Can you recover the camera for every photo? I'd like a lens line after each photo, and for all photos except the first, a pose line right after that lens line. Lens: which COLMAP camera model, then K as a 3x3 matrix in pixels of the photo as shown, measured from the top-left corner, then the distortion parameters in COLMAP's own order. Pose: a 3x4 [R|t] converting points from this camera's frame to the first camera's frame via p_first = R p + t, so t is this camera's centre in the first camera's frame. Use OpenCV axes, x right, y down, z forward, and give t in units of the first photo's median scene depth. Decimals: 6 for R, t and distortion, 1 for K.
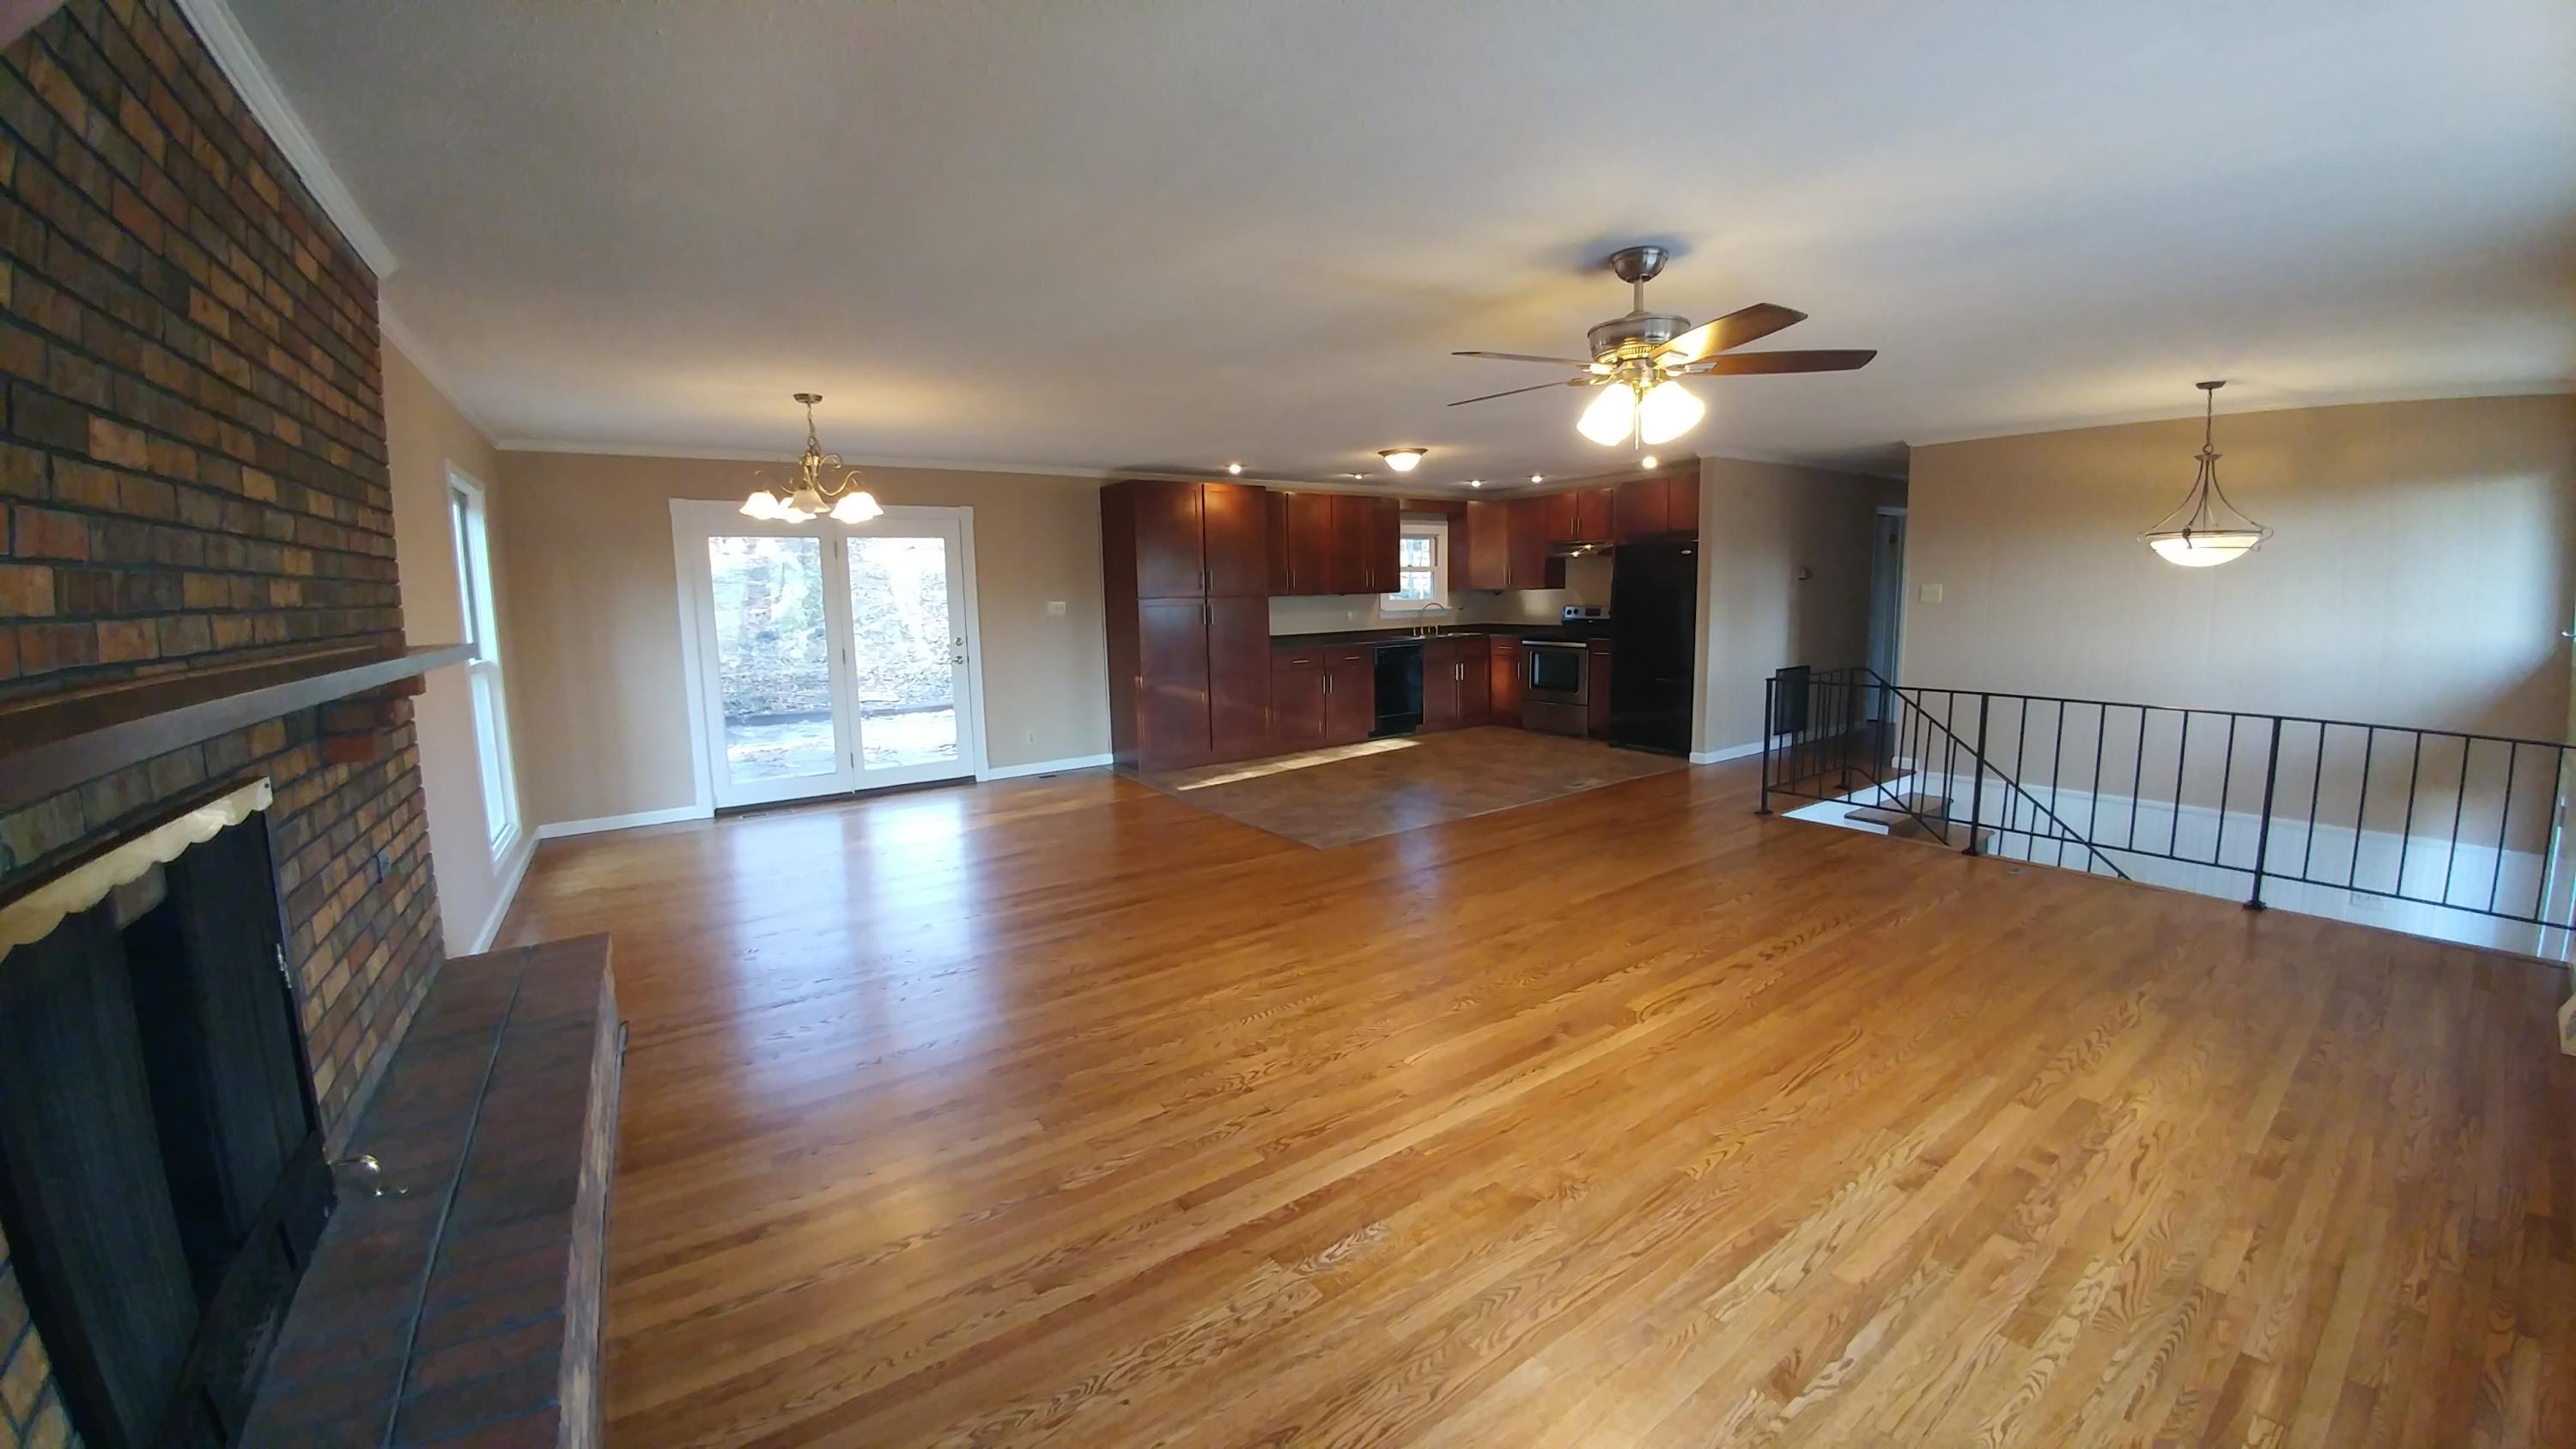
lens RADIAL K [[930.6, 0, 1271.4], [0, 930.6, 707.4], [0, 0, 1]] dist [-0.030755, -0.011071]
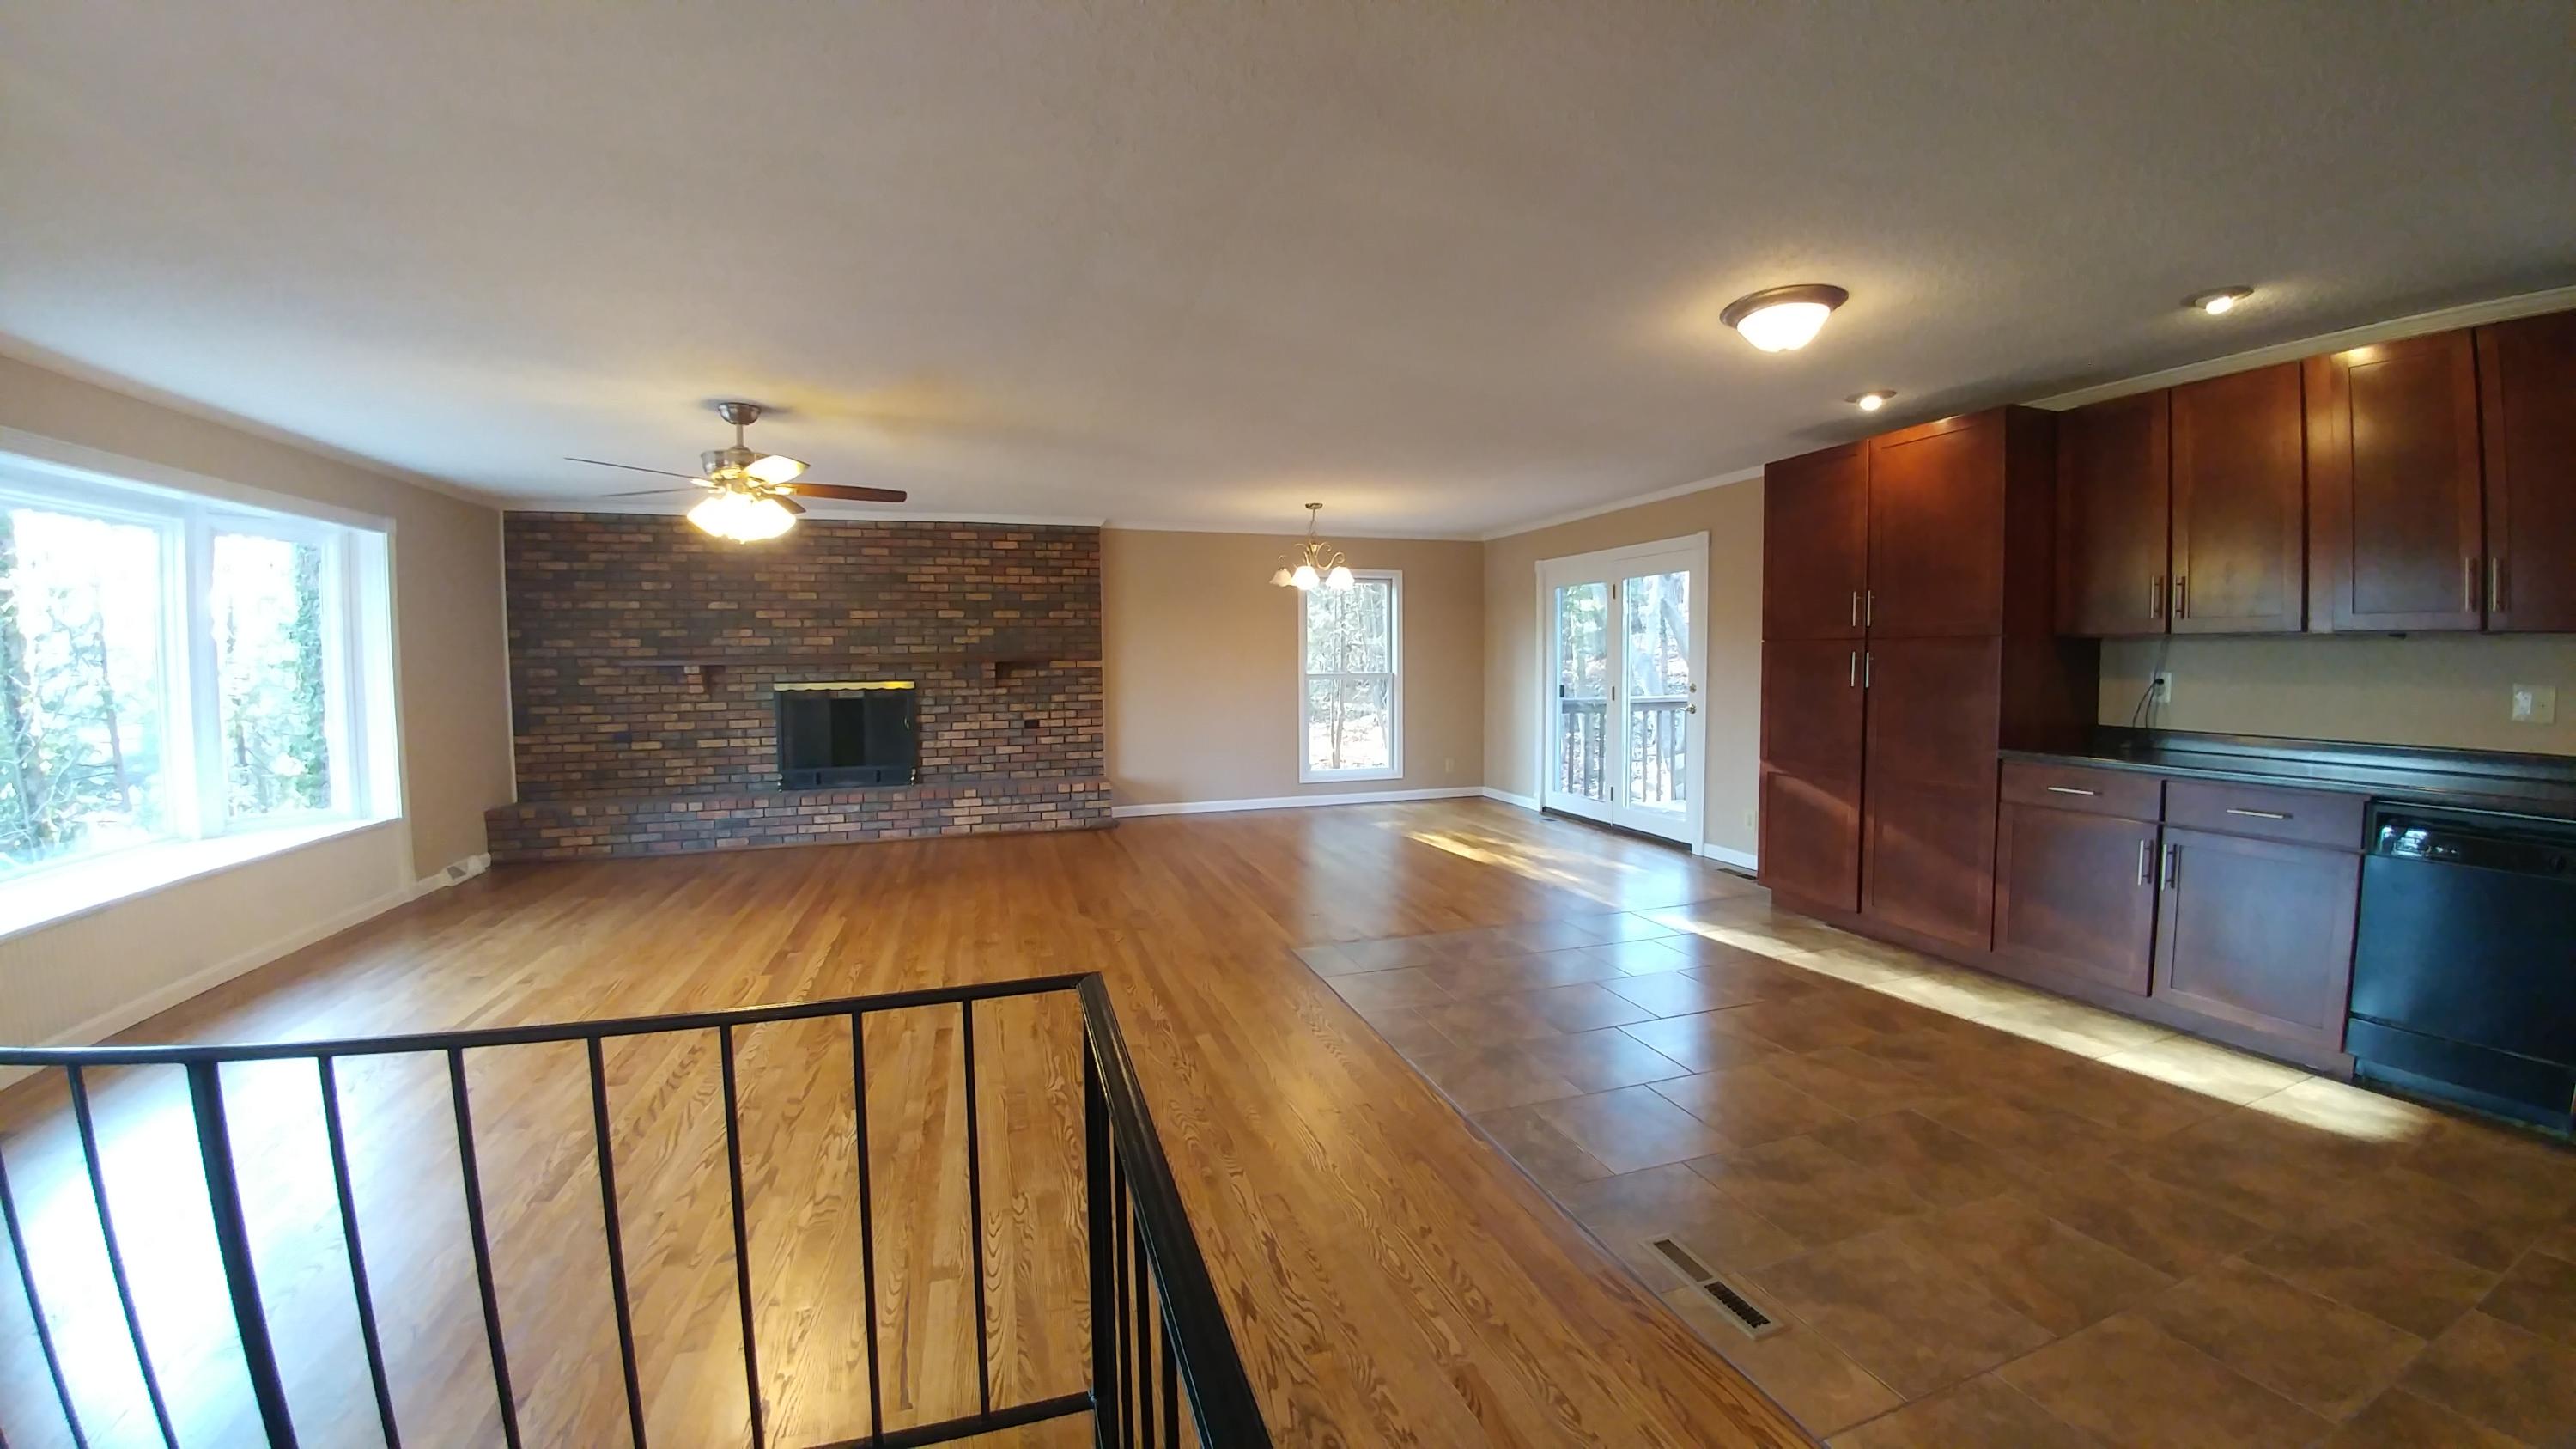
lens RADIAL K [[930.6, 0, 1271.4], [0, 930.6, 707.4], [0, 0, 1]] dist [-0.030755, -0.011071]
pose [[-0.300812, 0.075547, -0.950687, 0.523641], [-0.106966, 0.987895, 0.112349, -0.093841], [0.947666, 0.135487, -0.289090, 0.753324]]
